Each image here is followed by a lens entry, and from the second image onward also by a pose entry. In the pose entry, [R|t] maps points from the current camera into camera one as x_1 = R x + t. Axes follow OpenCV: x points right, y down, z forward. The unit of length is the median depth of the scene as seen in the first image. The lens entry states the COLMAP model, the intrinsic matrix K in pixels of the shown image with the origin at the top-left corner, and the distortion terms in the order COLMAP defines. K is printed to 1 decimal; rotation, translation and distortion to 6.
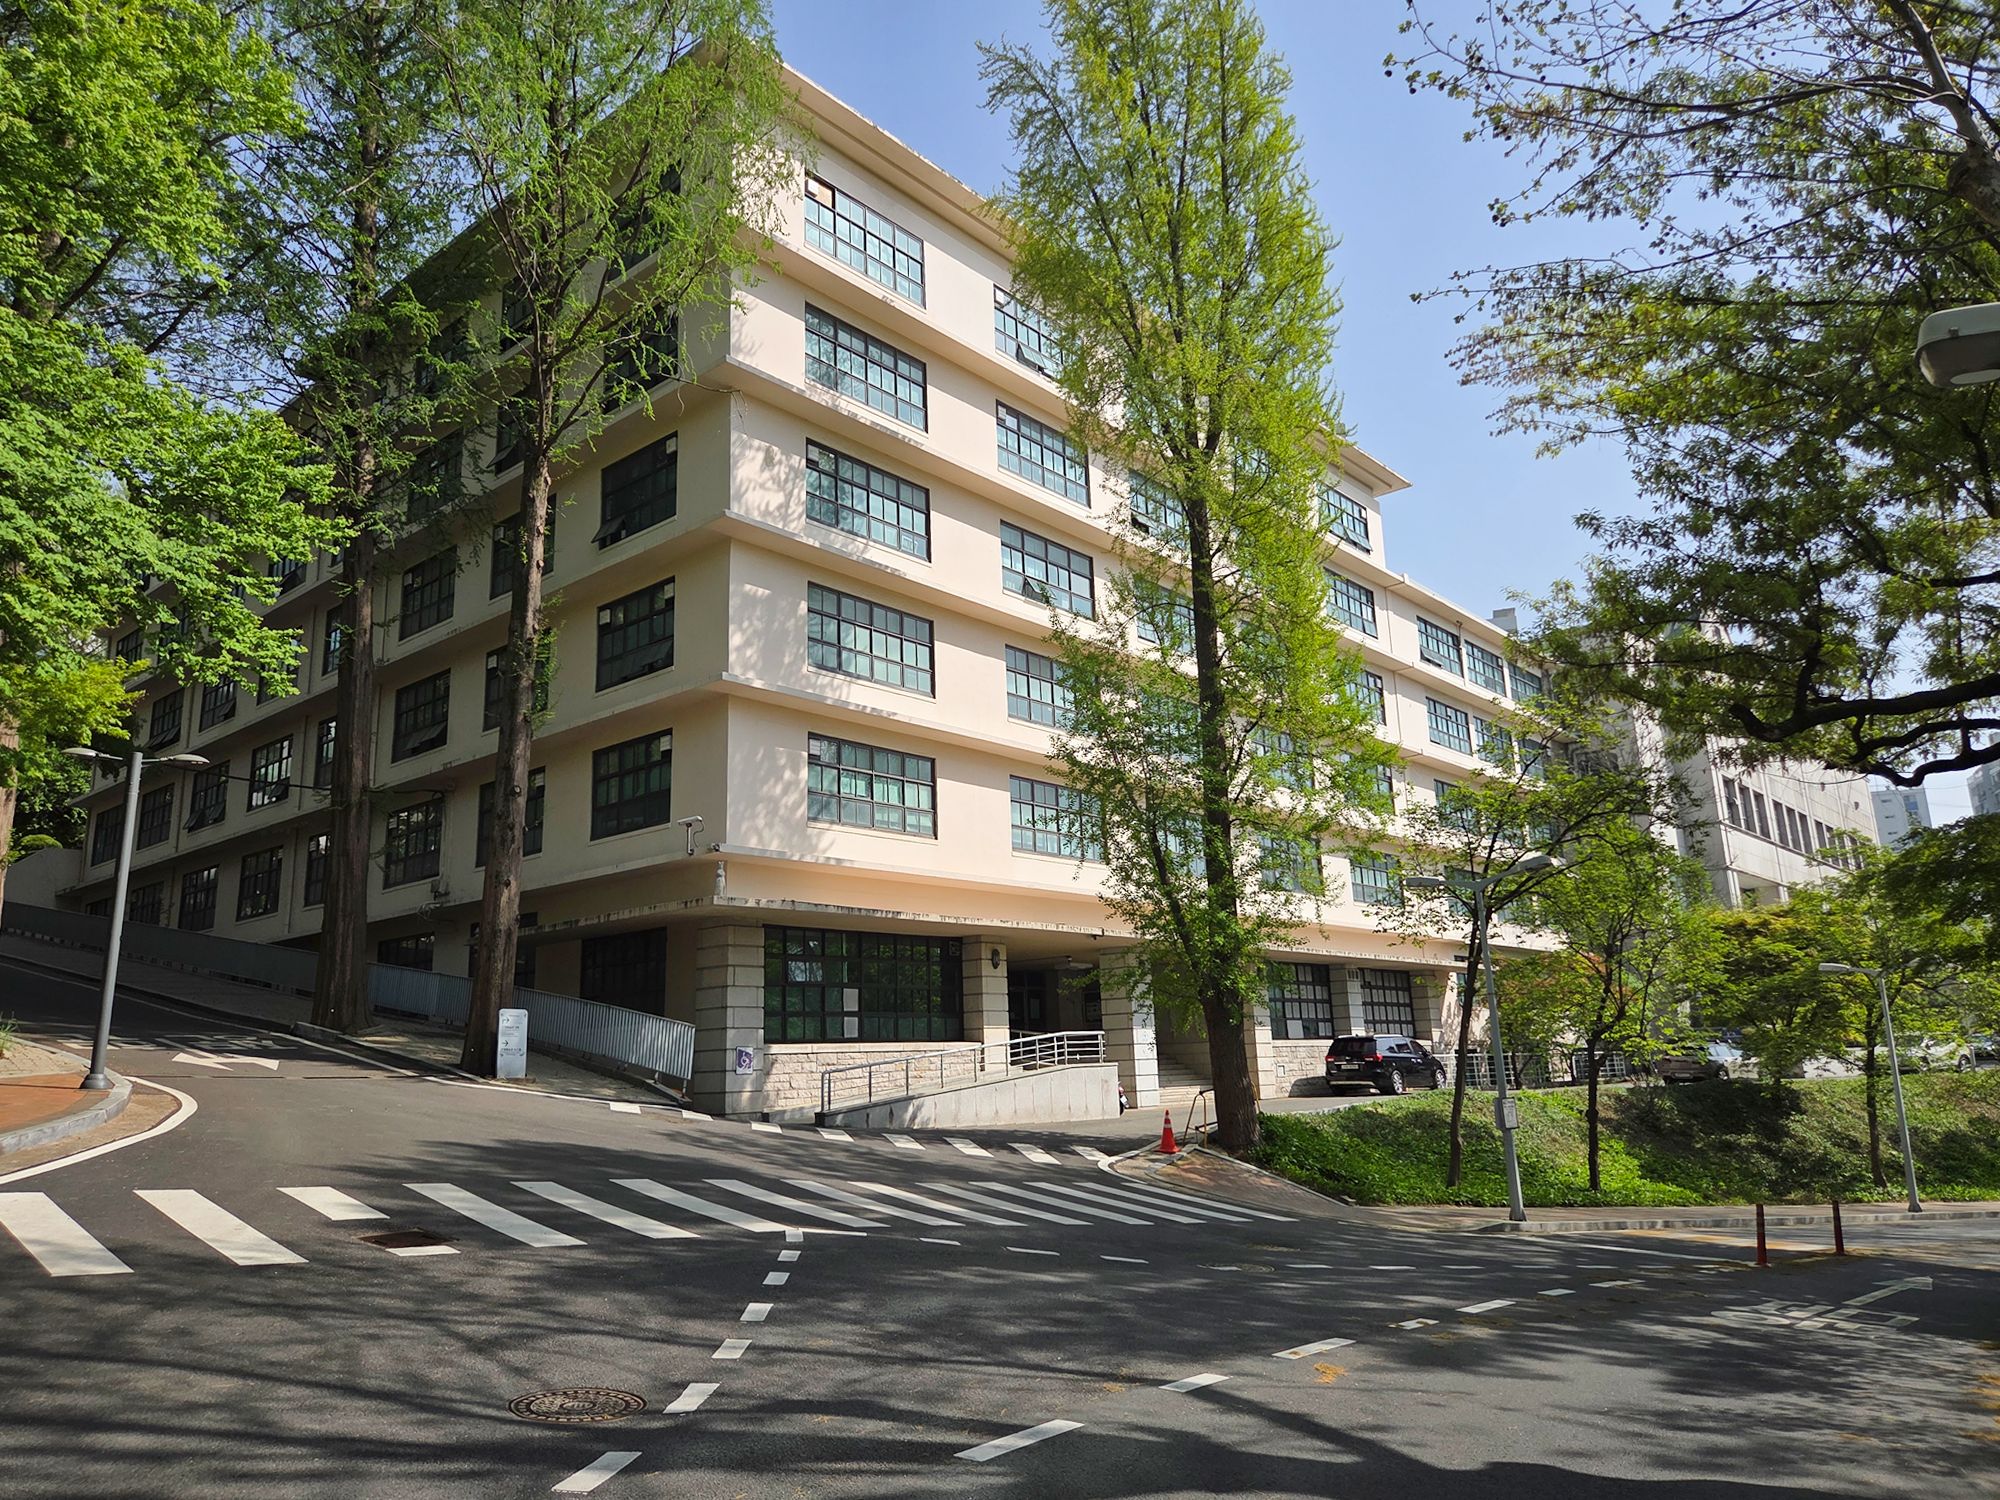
lens RADIAL K [[1359.2, 0, 1000.0], [0, 1359.2, 750.0], [0, 0, 1]] dist [0.080345, -0.073583]
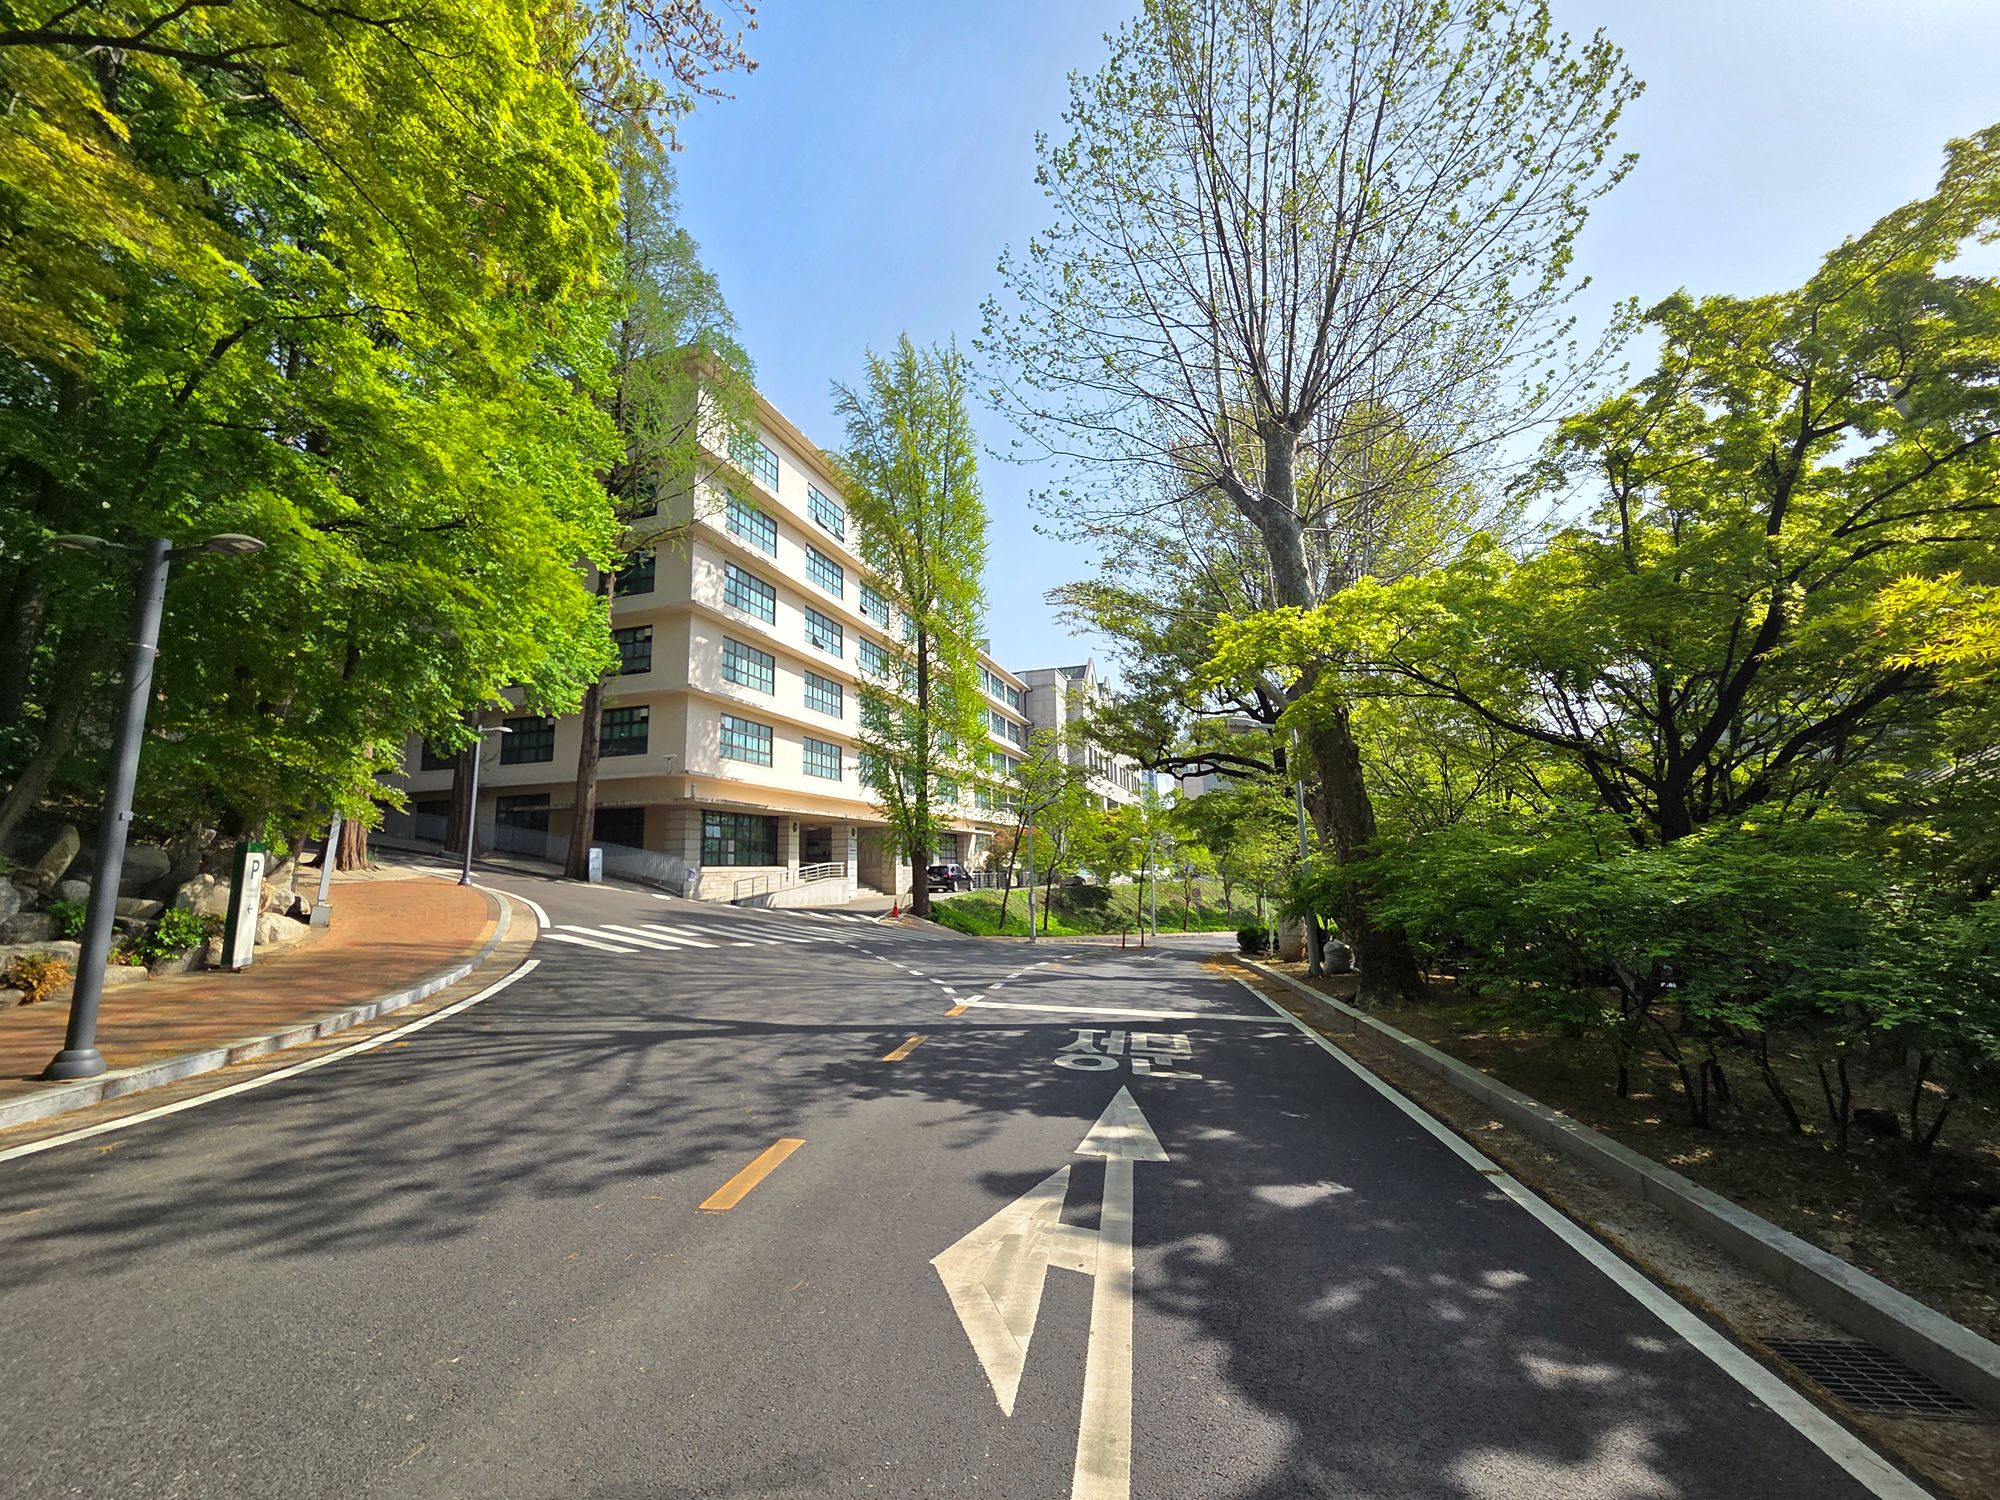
lens RADIAL K [[794.7, 0, 1000.0], [0, 794.7, 750.0], [0, 0, 1]] dist [0.019017, 0.000016]
pose [[0.919234, 0.070486, 0.387350, -0.200308], [-0.096573, 0.994154, 0.048276, -0.051083], [-0.381683, -0.081784, 0.920668, -0.215060]]
